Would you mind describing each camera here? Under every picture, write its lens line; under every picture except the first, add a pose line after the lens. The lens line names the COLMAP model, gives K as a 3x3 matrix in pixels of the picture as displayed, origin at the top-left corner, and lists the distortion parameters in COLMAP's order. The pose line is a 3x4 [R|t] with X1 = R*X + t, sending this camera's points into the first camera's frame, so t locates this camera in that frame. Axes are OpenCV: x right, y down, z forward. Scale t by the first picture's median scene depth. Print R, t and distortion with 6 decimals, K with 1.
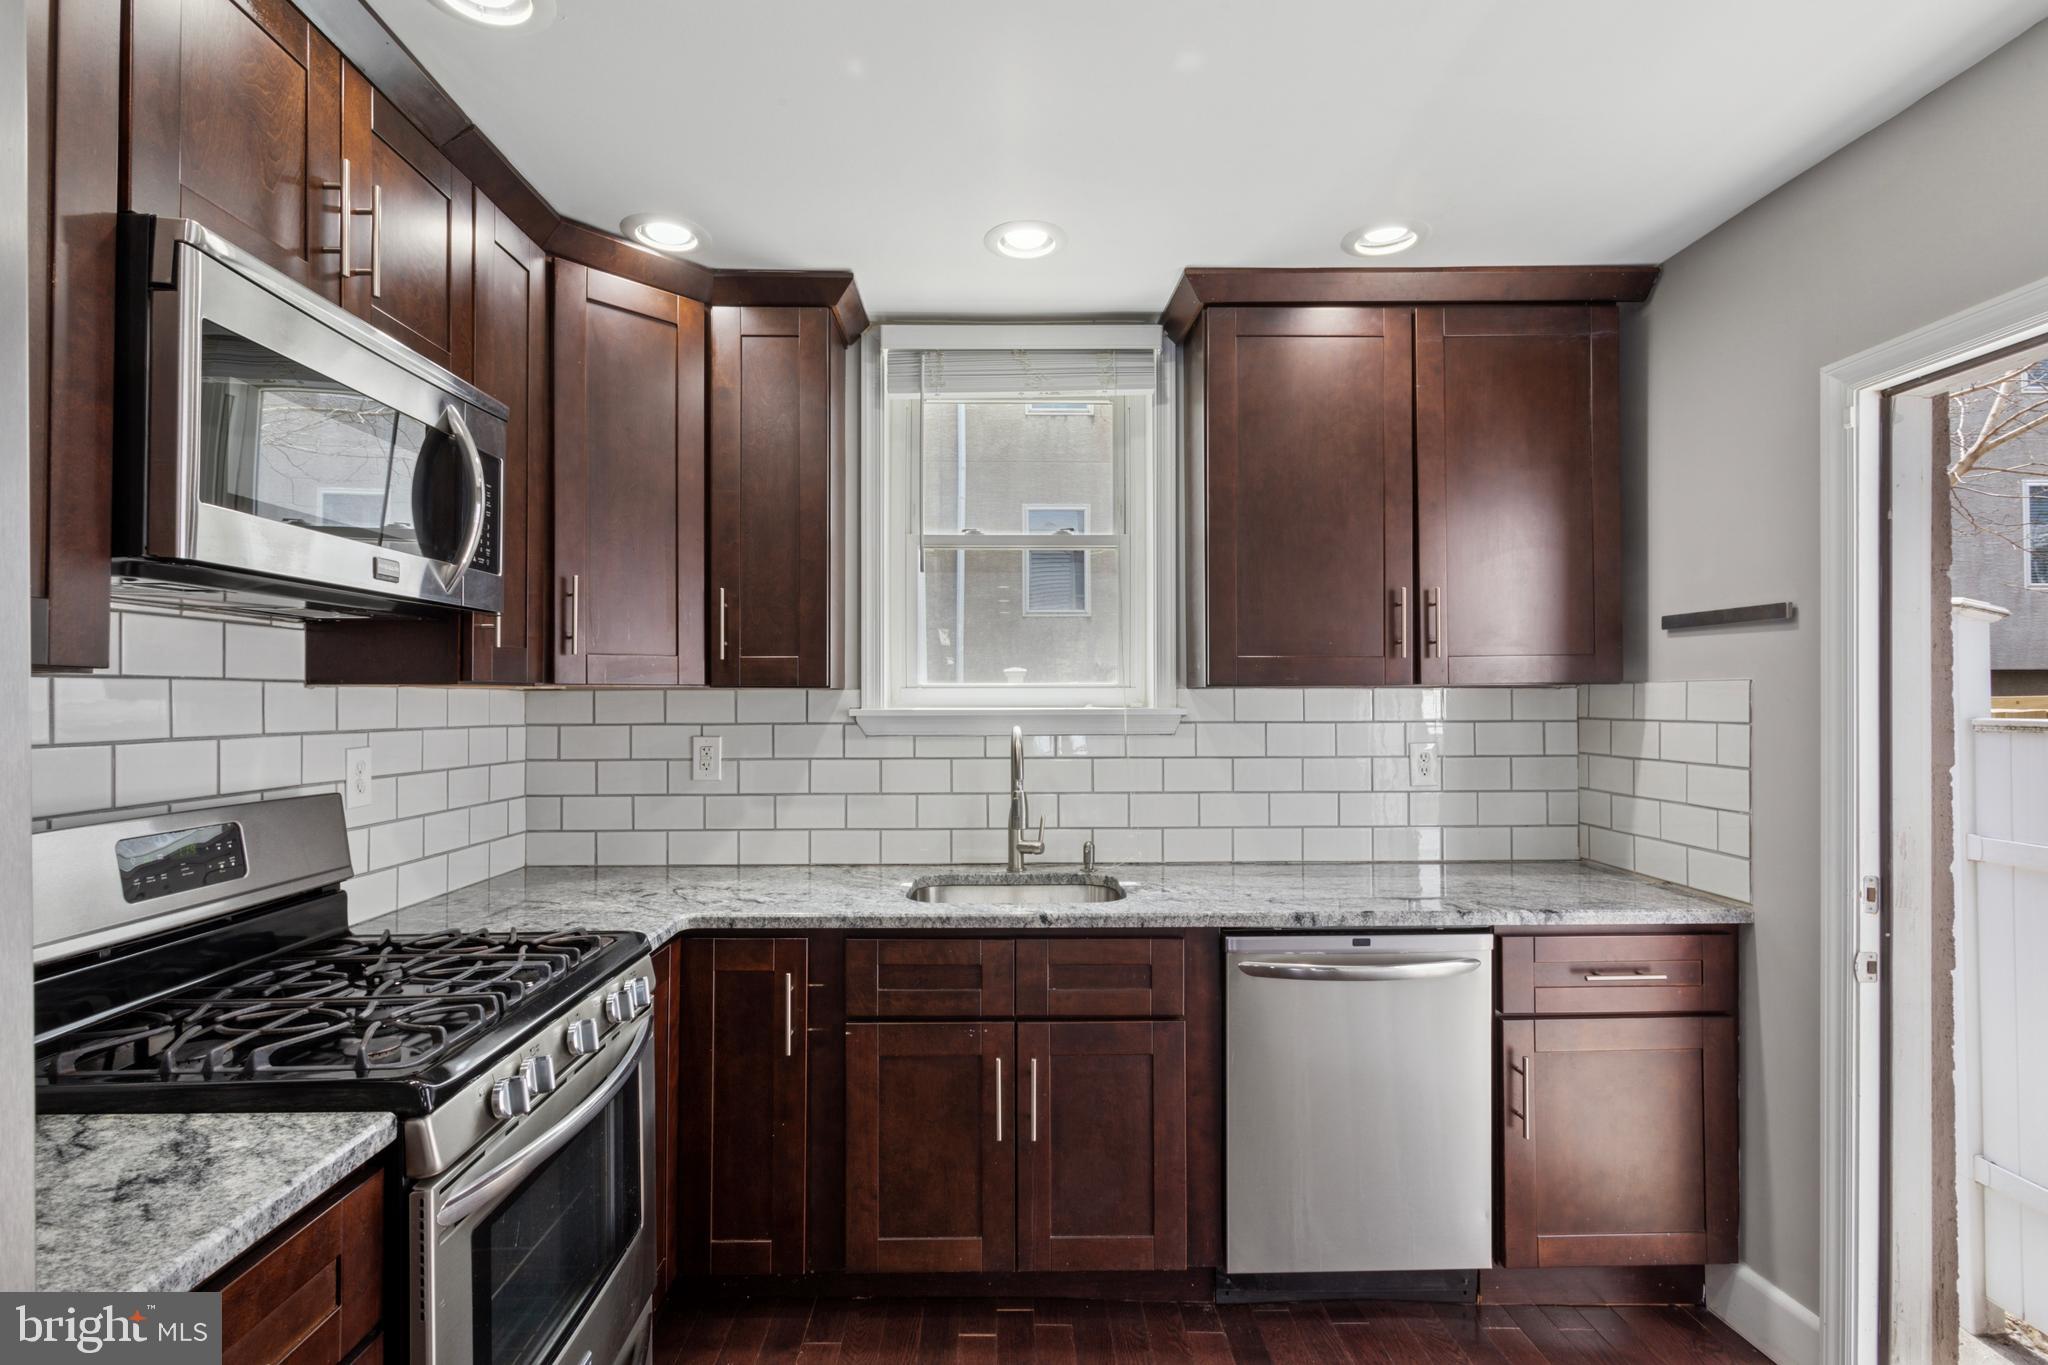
lens RADIAL K [[1005.8, 0, 1018.3], [0, 1005.8, 707.7], [0, 0, 1]] dist [-0.001531, -0.000137]
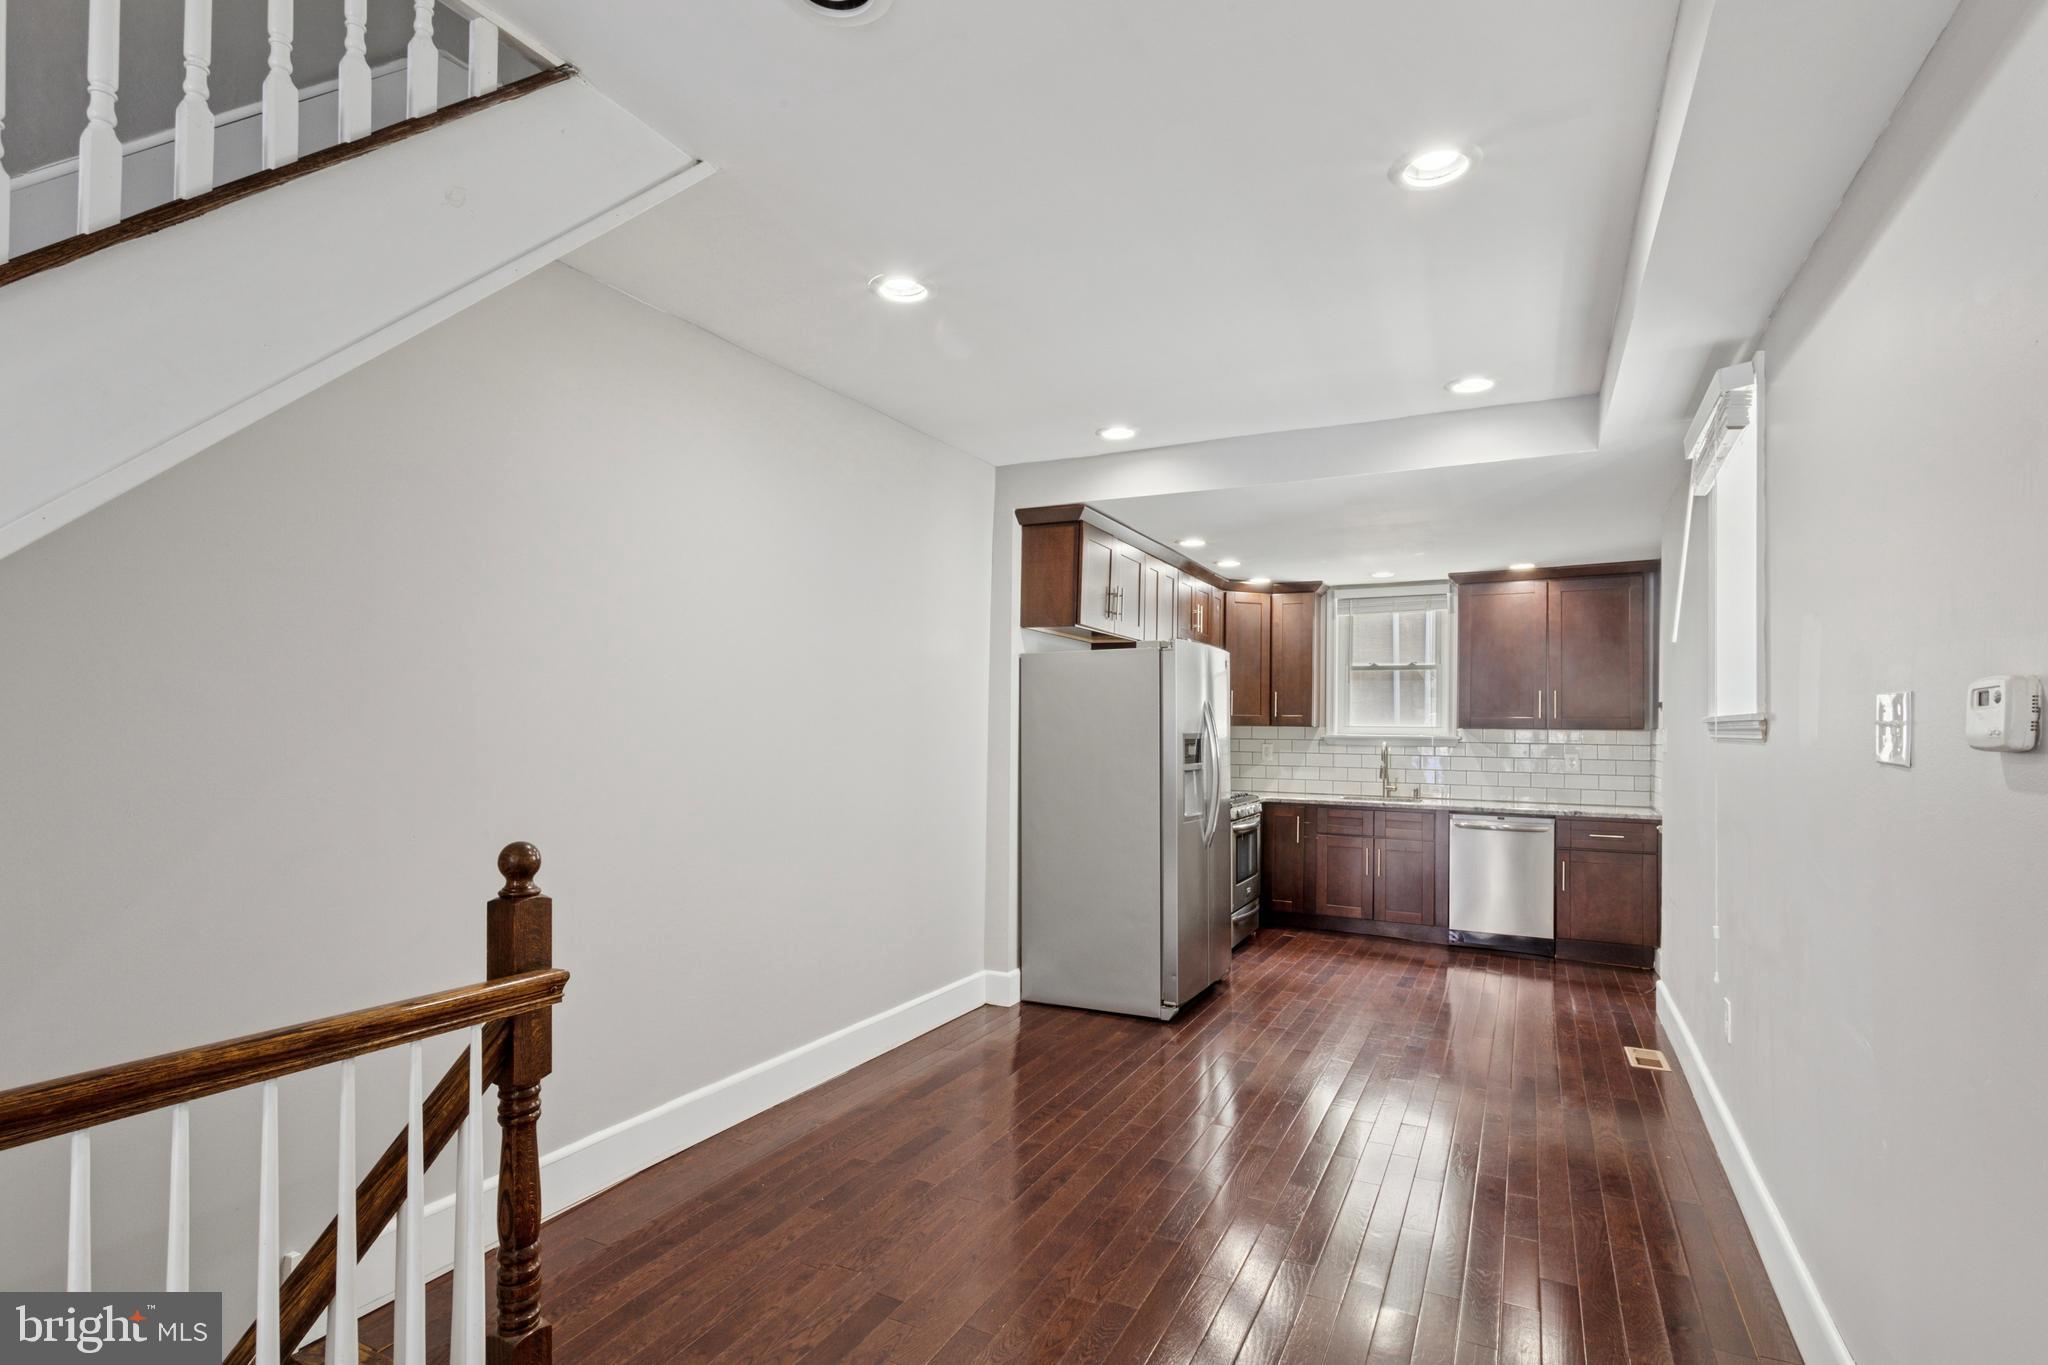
lens RADIAL K [[1005.8, 0, 1018.3], [0, 1005.8, 707.7], [0, 0, 1]] dist [-0.001531, -0.000137]
pose [[0.882280, 0.001299, -0.470724, 0.375607], [-0.014200, 0.999615, -0.023856, 0.004715], [0.470511, 0.027732, 0.881958, -1.715123]]
